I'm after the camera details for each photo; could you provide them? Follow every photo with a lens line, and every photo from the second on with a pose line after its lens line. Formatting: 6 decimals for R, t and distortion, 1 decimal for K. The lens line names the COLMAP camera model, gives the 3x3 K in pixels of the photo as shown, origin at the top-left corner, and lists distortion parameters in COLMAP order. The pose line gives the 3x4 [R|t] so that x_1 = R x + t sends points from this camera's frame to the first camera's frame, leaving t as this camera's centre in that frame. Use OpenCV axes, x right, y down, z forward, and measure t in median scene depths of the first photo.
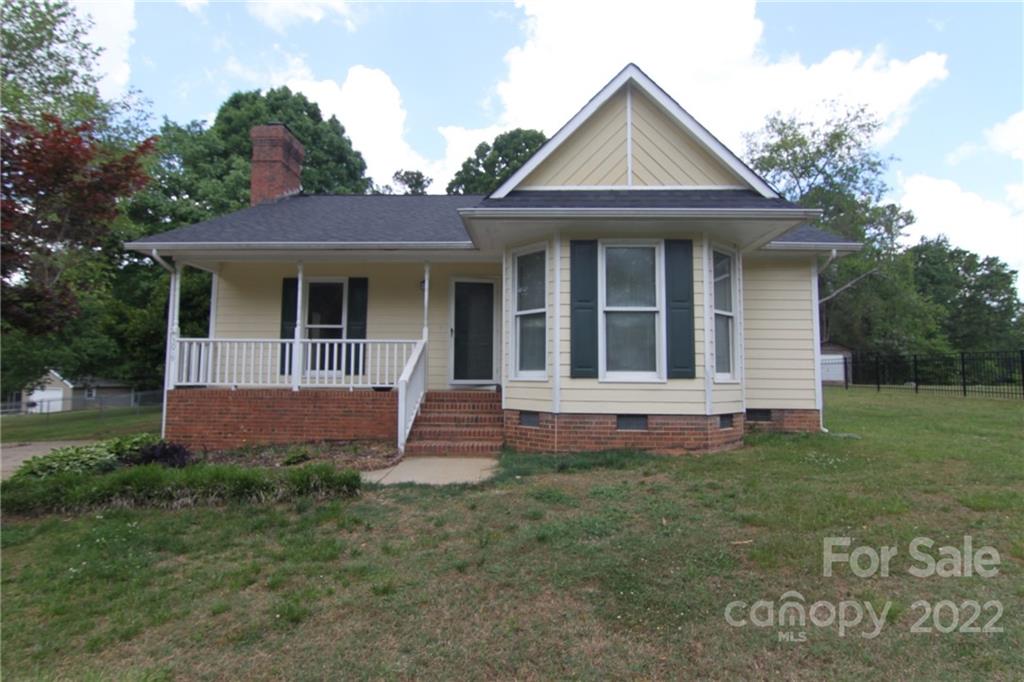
lens RADIAL K [[535.9, 0, 511.2], [0, 535.9, 337.5], [0, 0, 1]] dist [-0.006138, -0.009225]
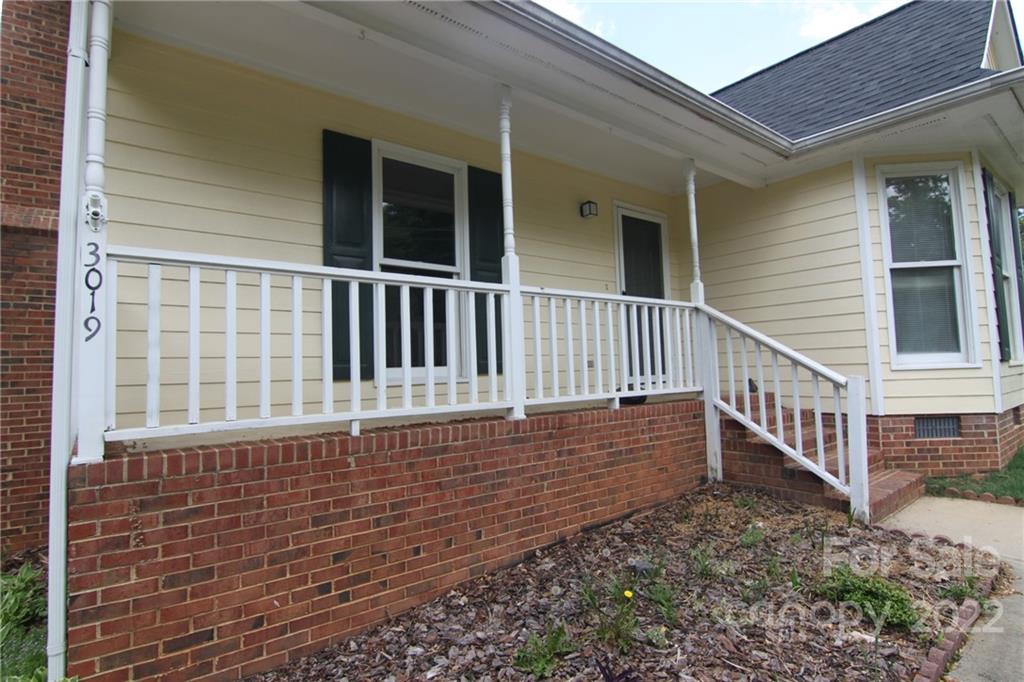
lens RADIAL K [[535.9, 0, 511.6], [0, 535.9, 338.8], [0, 0, 1]] dist [-0.006138, -0.009225]
pose [[0.746143, 0.010465, 0.665704, -0.660263], [-0.013867, 0.999904, -0.000177, 0.042716], [-0.665641, -0.009099, 0.746216, 0.715937]]
